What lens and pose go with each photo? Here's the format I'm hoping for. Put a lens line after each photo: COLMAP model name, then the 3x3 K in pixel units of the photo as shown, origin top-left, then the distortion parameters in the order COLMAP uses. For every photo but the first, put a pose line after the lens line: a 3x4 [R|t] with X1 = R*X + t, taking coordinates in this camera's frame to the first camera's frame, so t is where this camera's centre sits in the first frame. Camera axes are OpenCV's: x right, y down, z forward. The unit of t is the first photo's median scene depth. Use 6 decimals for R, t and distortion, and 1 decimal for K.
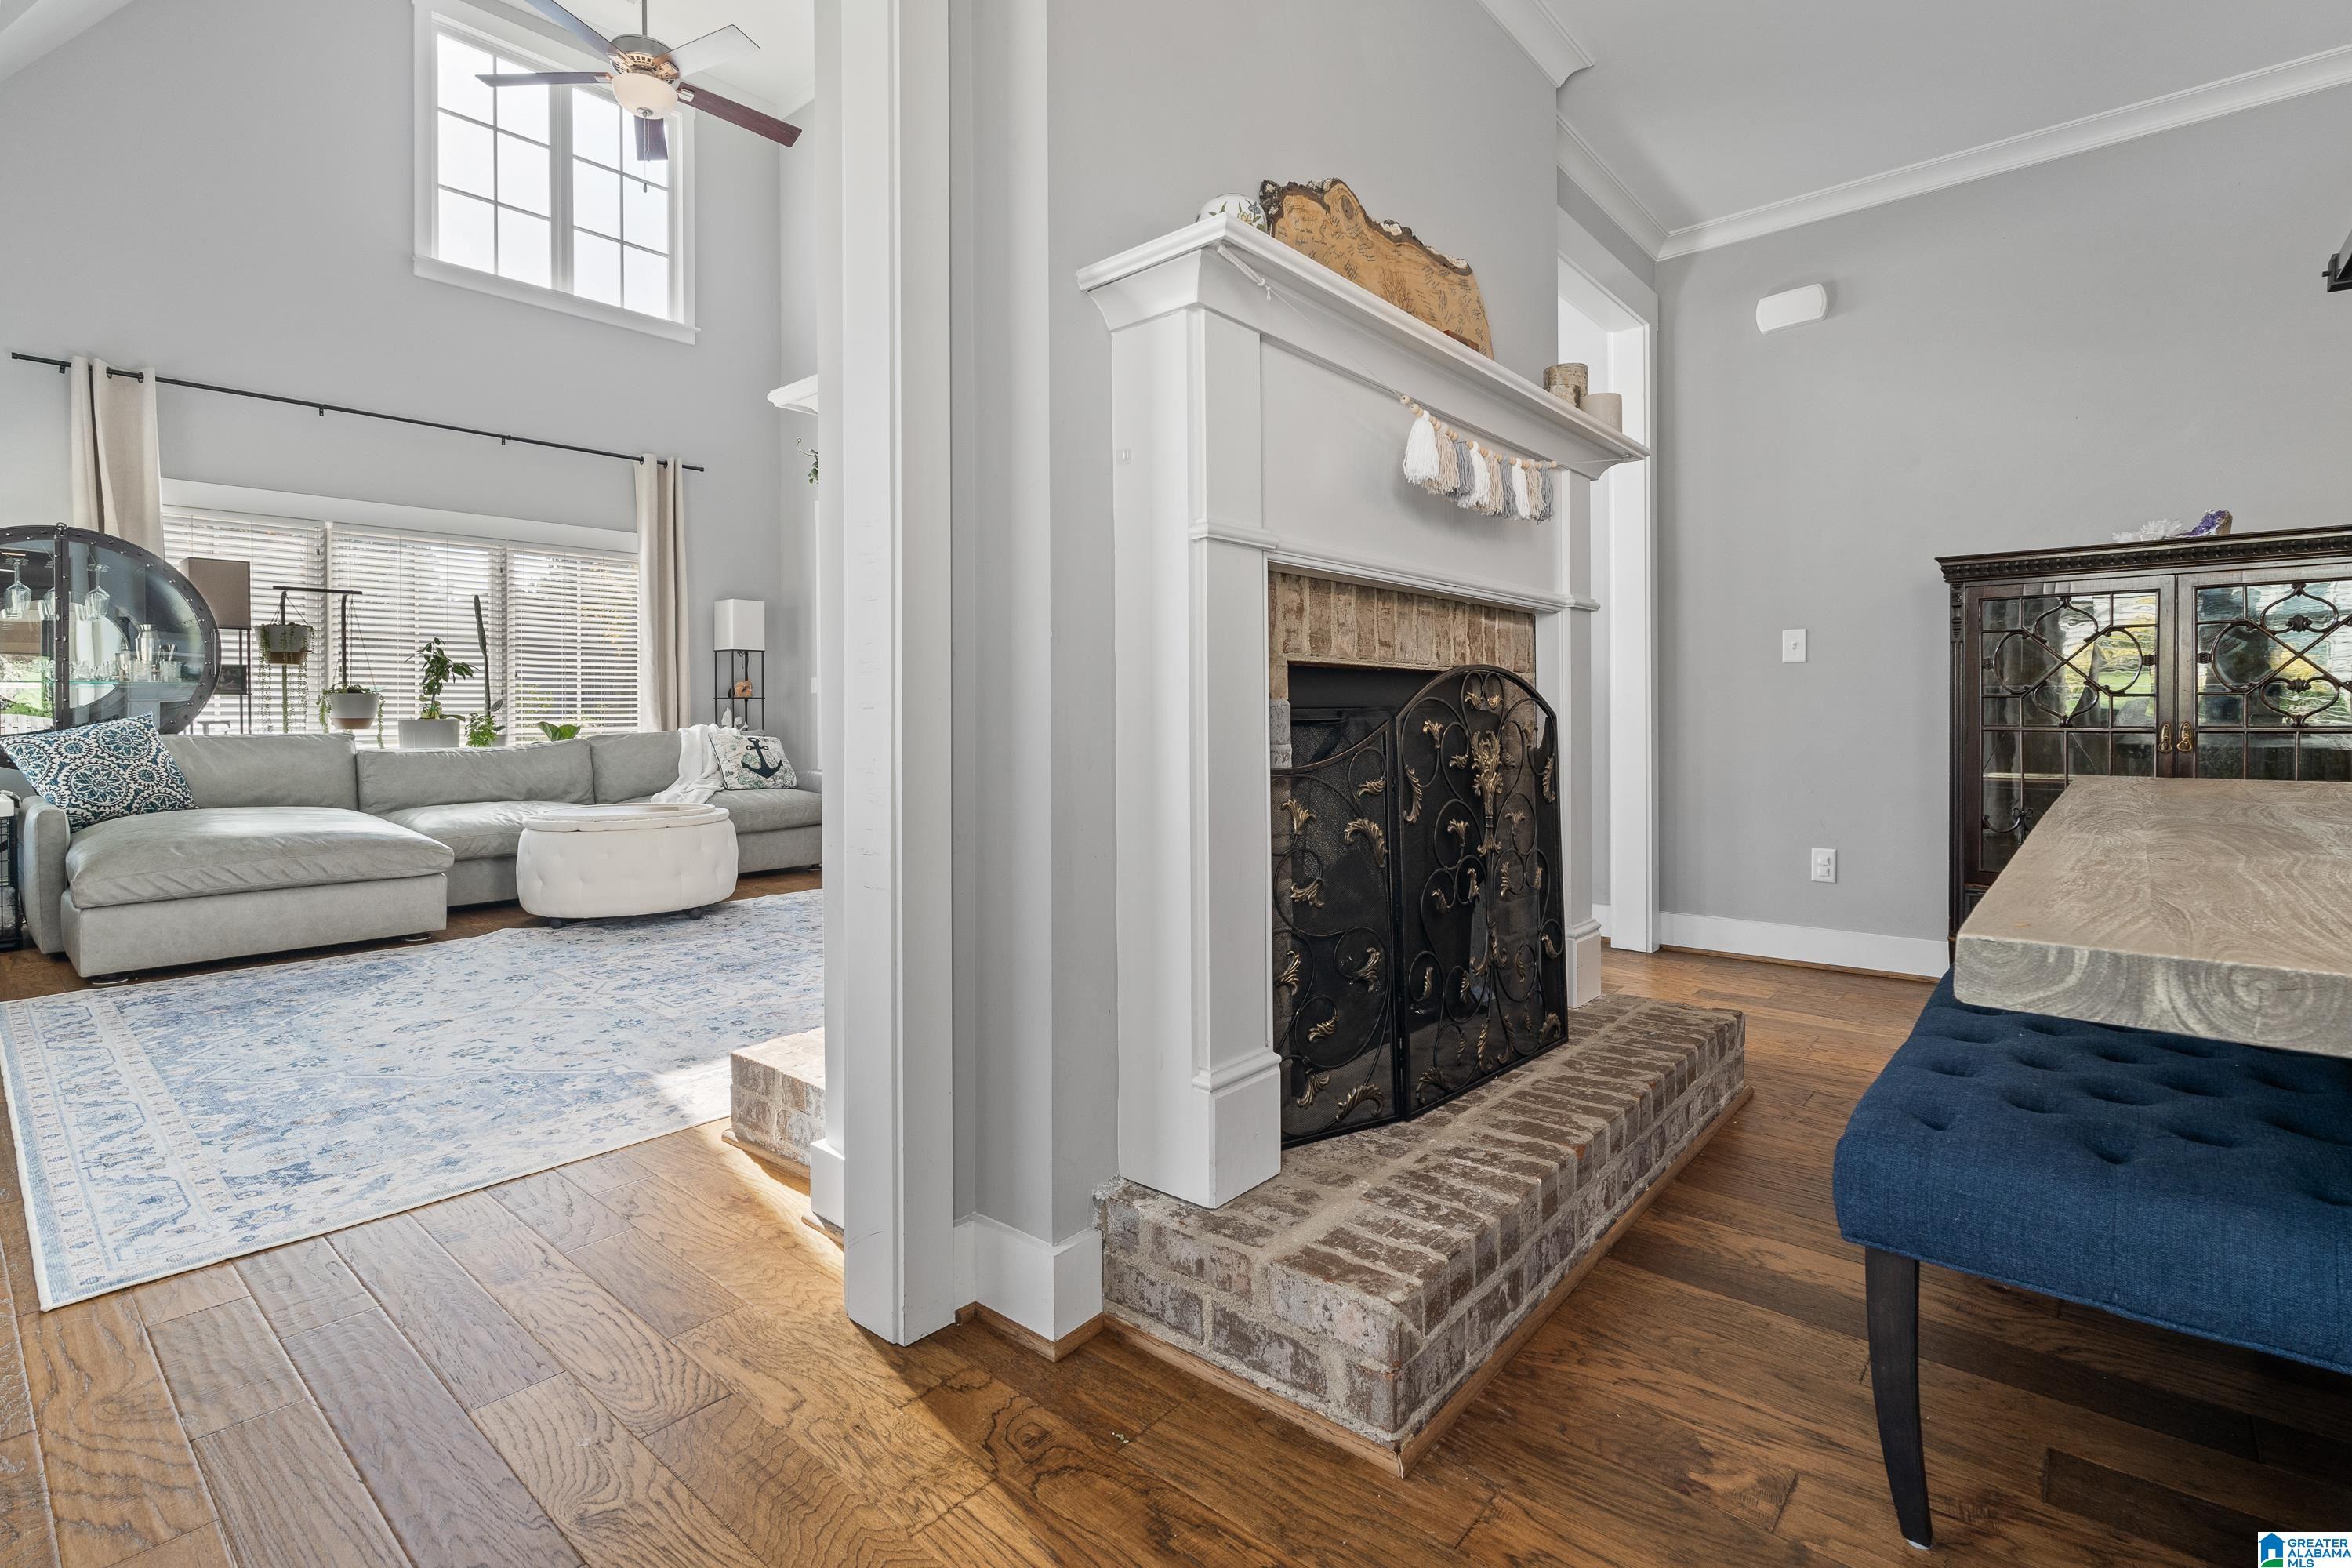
lens RADIAL K [[1094.0, 0, 1175.0], [0, 1094.0, 732.1], [0, 0, 1]] dist [0.001297, 0.000043]
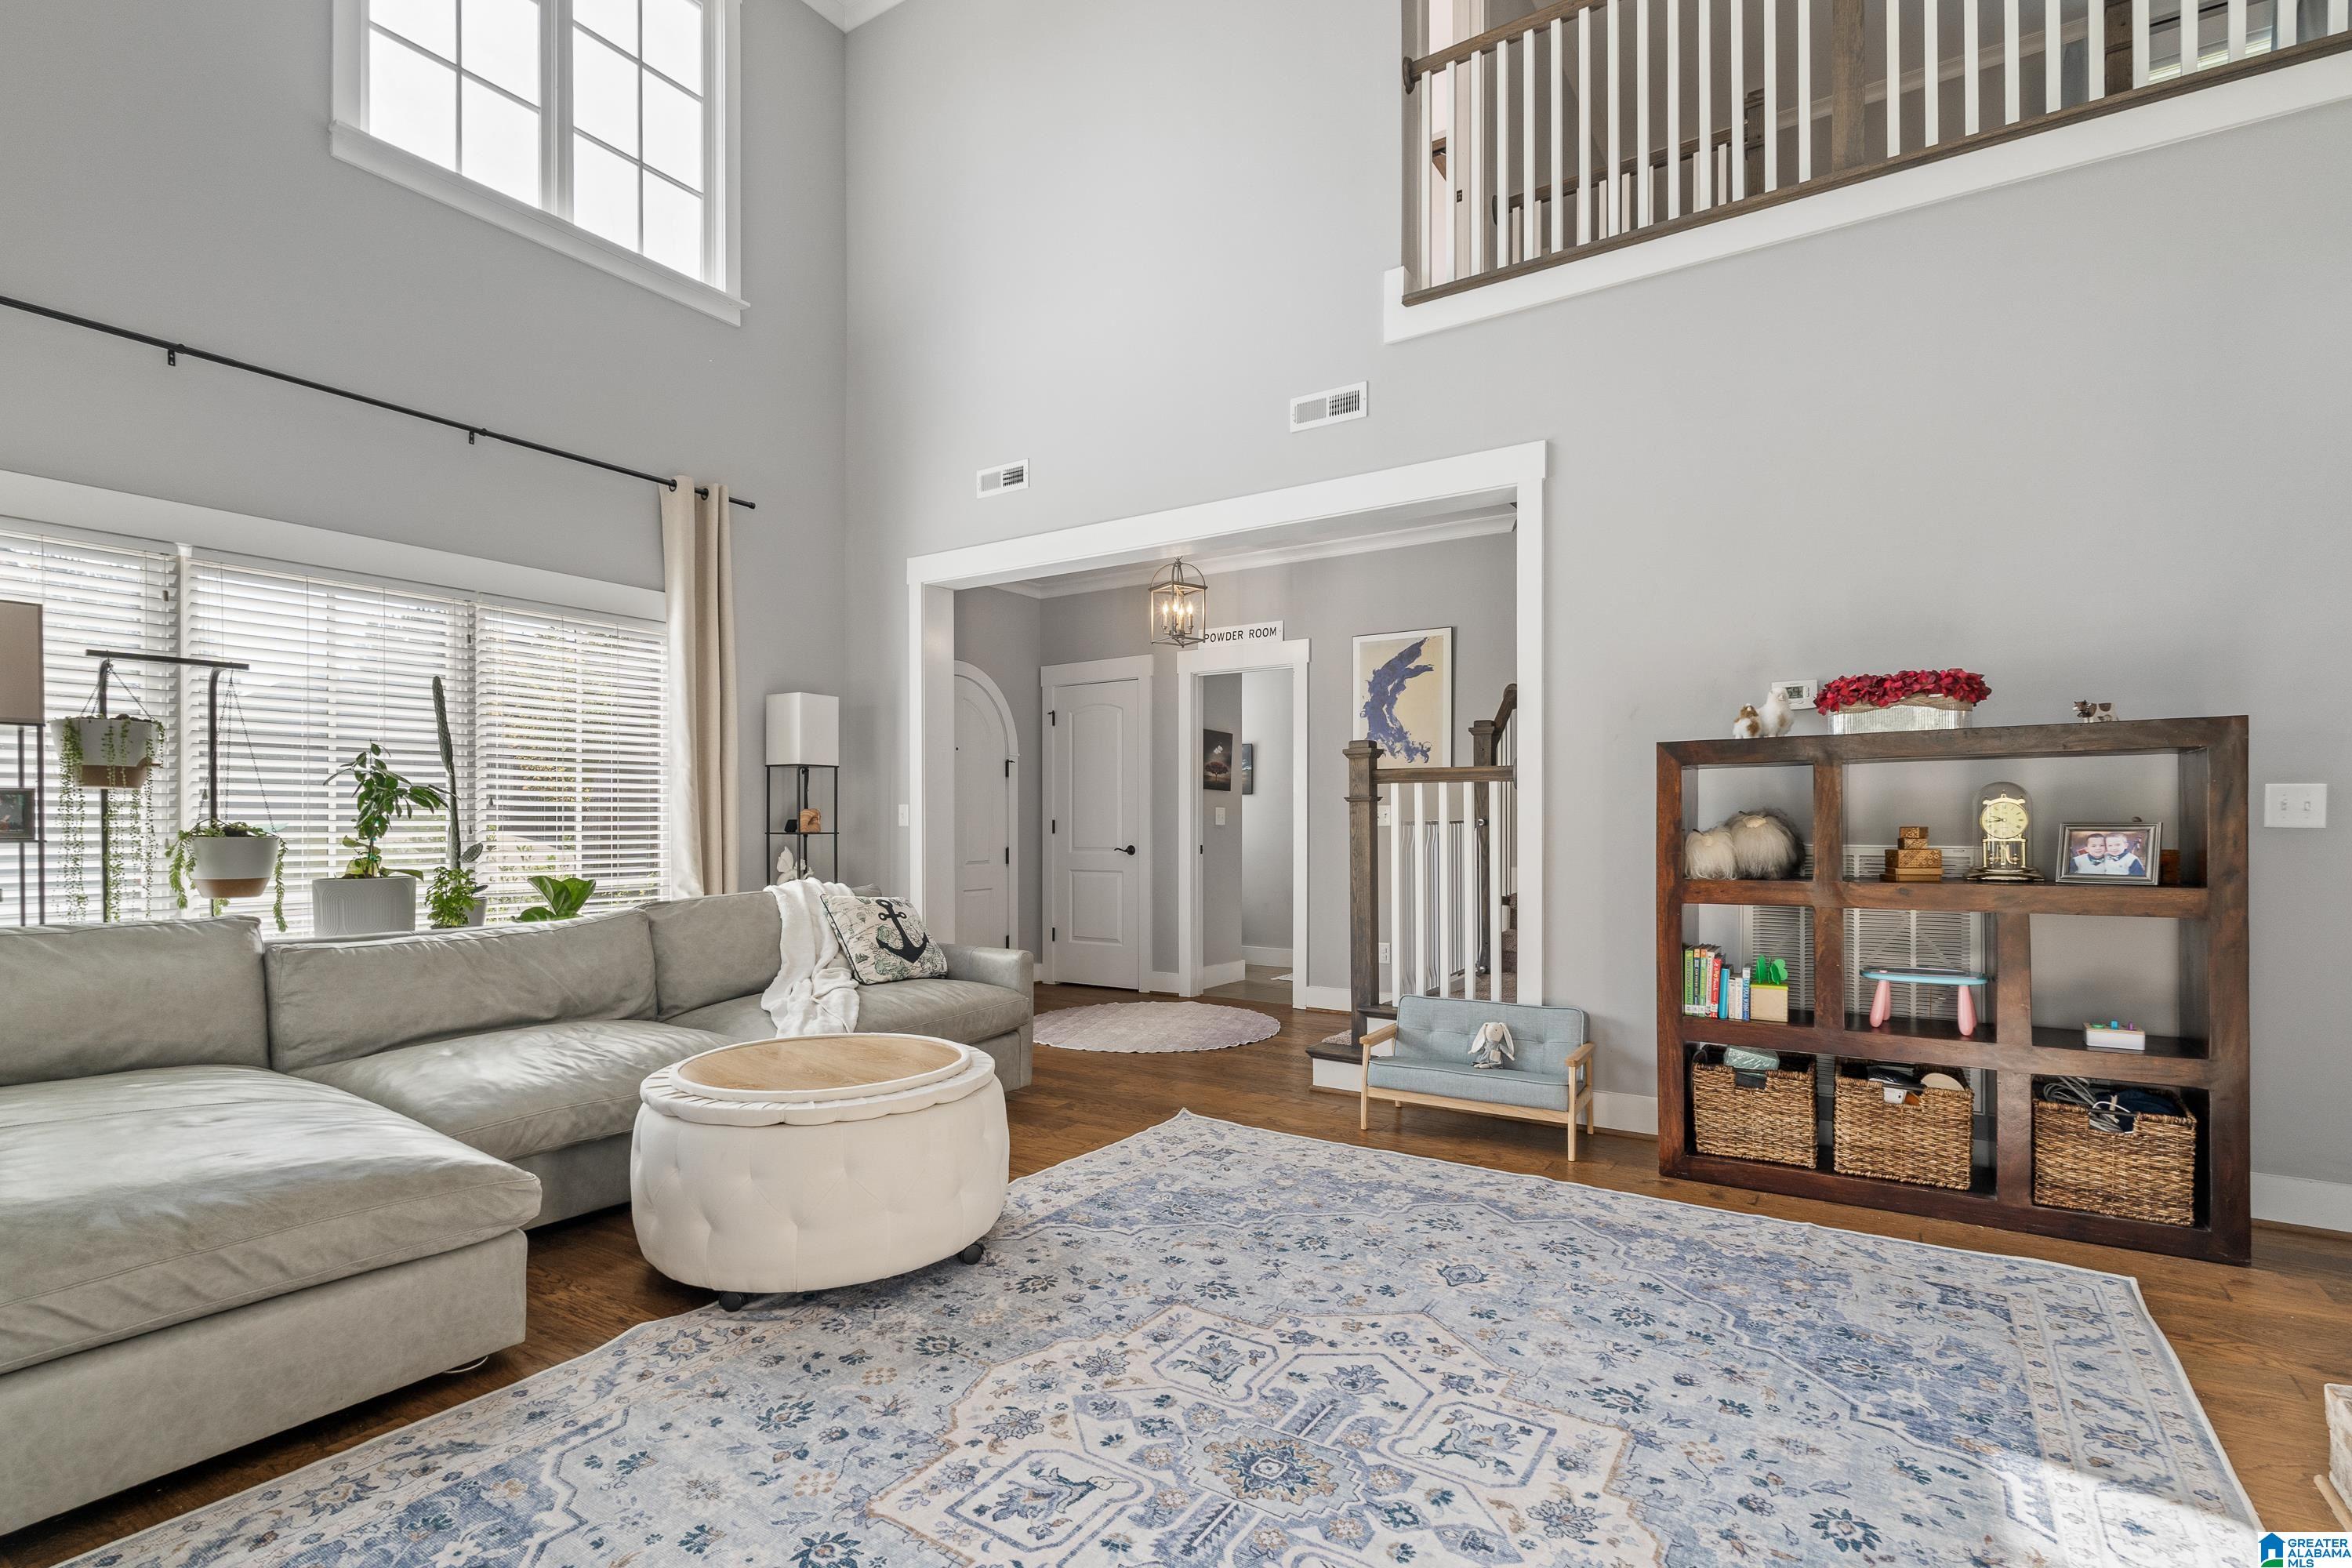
lens RADIAL K [[1098.2, 0, 1179.5], [0, 1098.2, 844.9], [0, 0, 1]] dist [0.045530, -0.032280]
pose [[0.992095, 0.003859, 0.125427, -0.311340], [-0.004275, 0.999986, 0.003046, -0.033955], [-0.125413, -0.003558, 0.992098, 0.330563]]
